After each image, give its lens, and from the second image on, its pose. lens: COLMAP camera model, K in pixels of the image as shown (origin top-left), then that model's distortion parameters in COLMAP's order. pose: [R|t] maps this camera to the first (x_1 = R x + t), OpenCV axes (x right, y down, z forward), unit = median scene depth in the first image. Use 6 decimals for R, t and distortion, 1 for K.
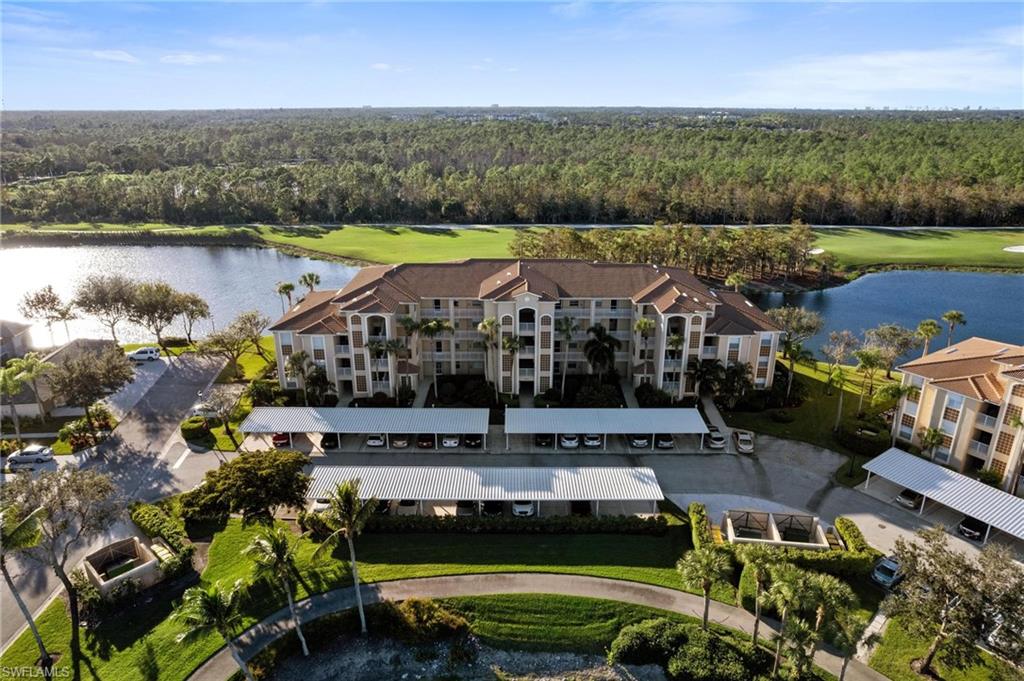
lens RADIAL K [[663.9, 0, 512.0], [0, 663.9, 340.5], [0, 0, 1]] dist [-0.080722, 0.073246]
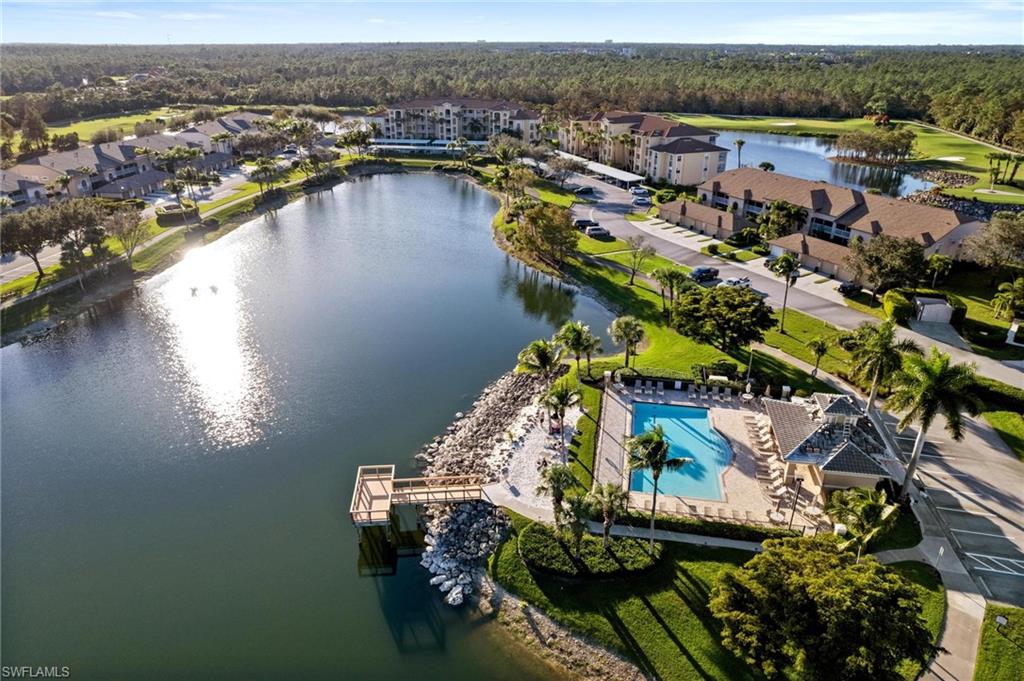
lens RADIAL K [[663.9, 0, 512.0], [0, 663.9, 340.5], [0, 0, 1]] dist [-0.080722, 0.073246]
pose [[0.985780, 0.070310, -0.152626, 0.307334], [-0.056826, 0.994229, 0.090988, 0.257878], [0.158143, -0.081021, 0.984087, -0.713439]]
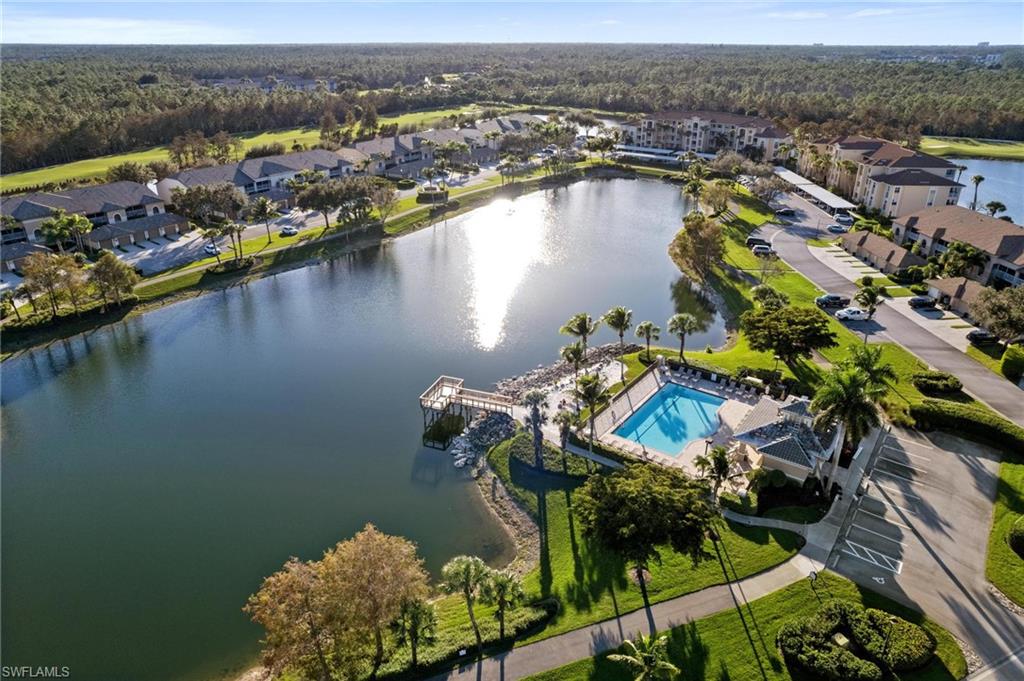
lens RADIAL K [[663.9, 0, 512.0], [0, 663.9, 340.5], [0, 0, 1]] dist [-0.080722, 0.073246]
pose [[0.815443, 0.241787, -0.525920, 0.442597], [-0.195709, 0.970237, 0.142610, 0.251529], [0.544748, -0.013363, 0.838493, -0.771674]]
